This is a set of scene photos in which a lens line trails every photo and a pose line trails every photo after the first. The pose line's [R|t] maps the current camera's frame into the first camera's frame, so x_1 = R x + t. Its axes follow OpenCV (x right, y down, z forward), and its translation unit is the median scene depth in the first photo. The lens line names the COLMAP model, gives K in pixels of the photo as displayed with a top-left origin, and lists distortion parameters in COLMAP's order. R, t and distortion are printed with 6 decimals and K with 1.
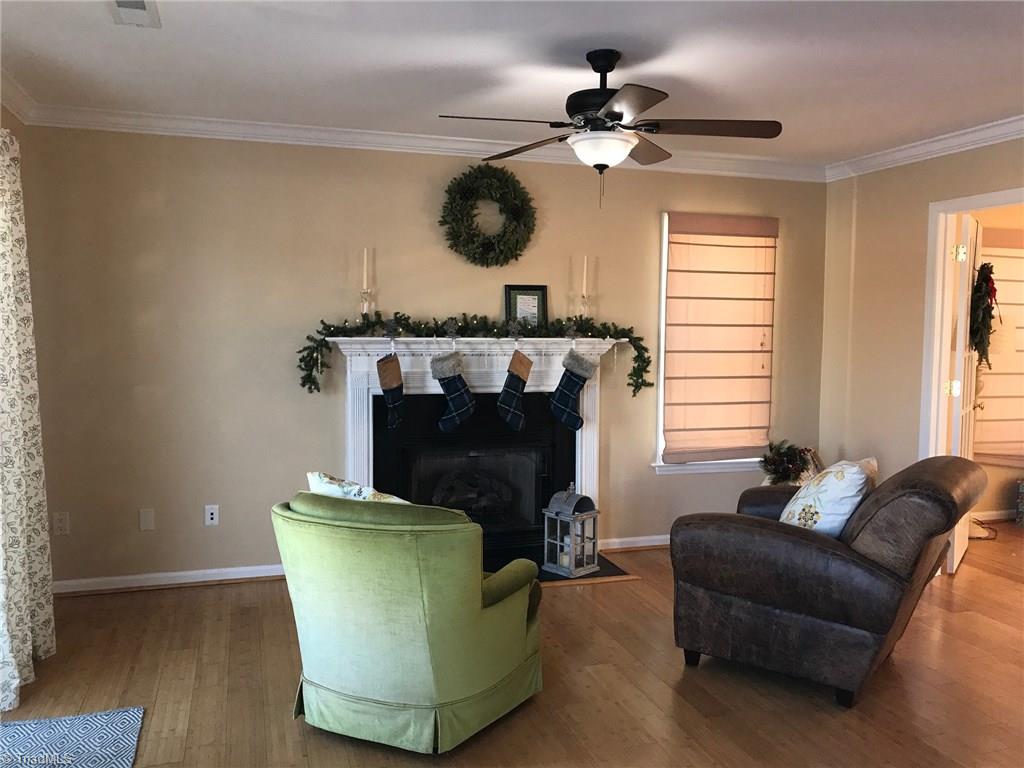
lens RADIAL K [[836.3, 0, 505.5], [0, 836.3, 378.9], [0, 0, 1]] dist [0.001276, -0.000042]
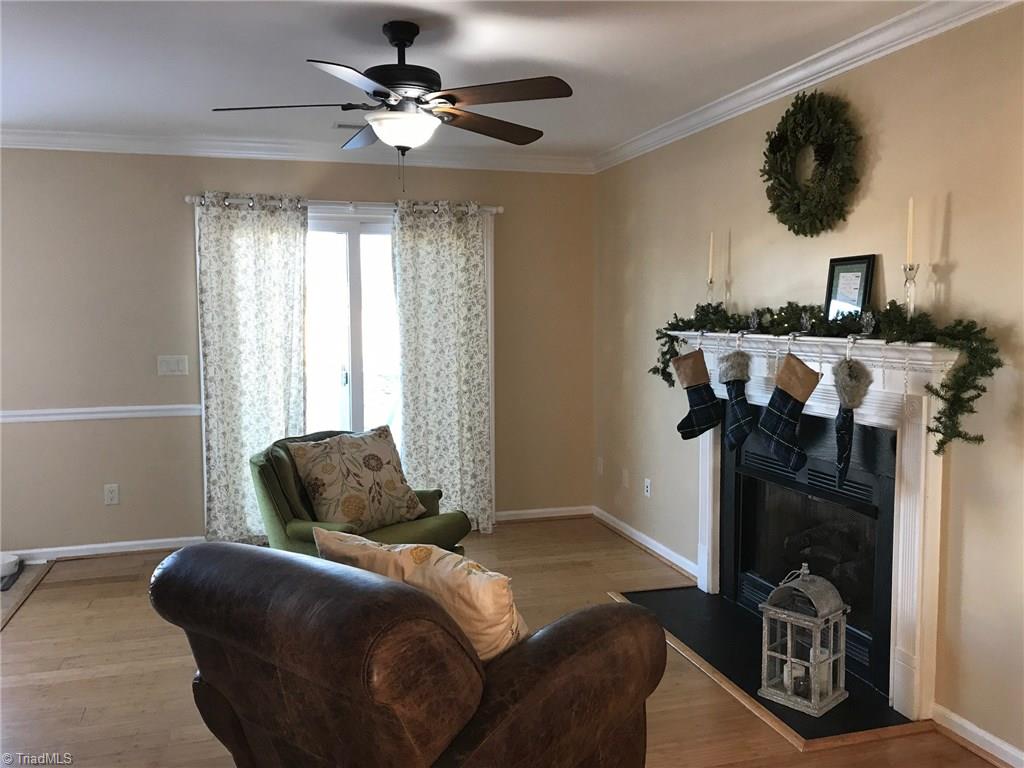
lens RADIAL K [[836.3, 0, 505.5], [0, 836.3, 378.9], [0, 0, 1]] dist [0.001276, -0.000042]
pose [[-0.033750, 0.070723, -0.996925, 0.690194], [-0.061794, 0.995437, 0.072709, -0.047639], [0.997518, 0.064057, -0.029225, 0.751953]]
